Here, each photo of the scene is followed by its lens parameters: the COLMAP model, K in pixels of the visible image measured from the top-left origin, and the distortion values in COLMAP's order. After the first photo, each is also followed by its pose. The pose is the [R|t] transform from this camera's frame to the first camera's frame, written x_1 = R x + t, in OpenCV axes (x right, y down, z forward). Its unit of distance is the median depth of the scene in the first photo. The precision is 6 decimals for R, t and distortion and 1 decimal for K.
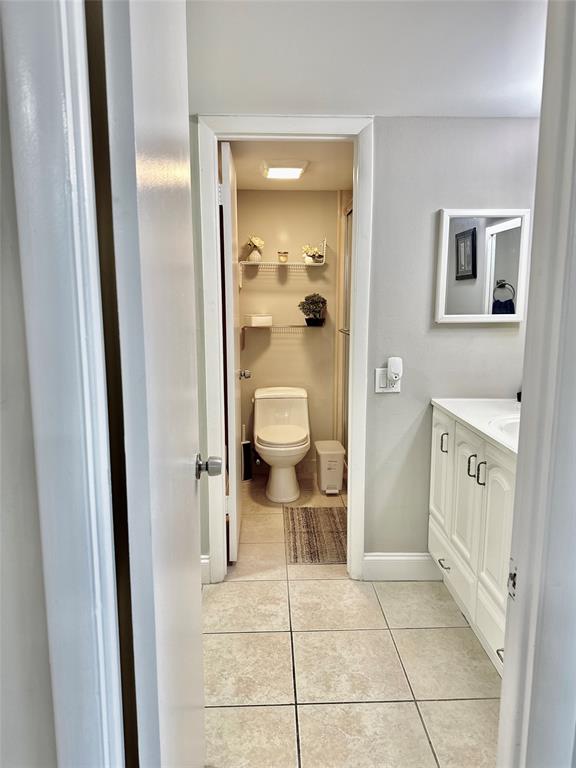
lens RADIAL K [[544.5, 0, 288.3], [0, 544.5, 383.3], [0, 0, 1]] dist [0.064916, -0.011940]
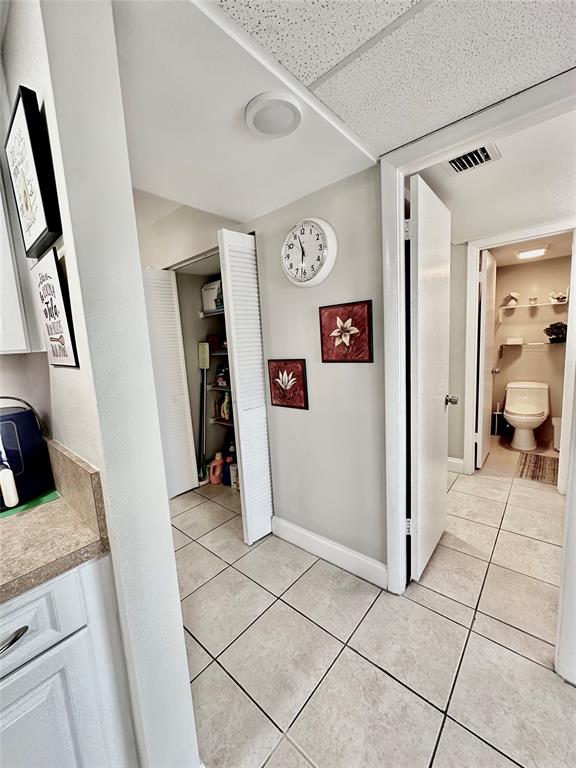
lens RADIAL K [[305.2, 0, 286.7], [0, 305.2, 384.6], [0, 0, 1]] dist [-0.000248, -0.000171]
pose [[0.735272, 0.053713, -0.675640, 0.082039], [-0.049000, 0.998459, 0.026052, 0.030603], [0.675999, 0.013951, 0.736771, -0.174426]]
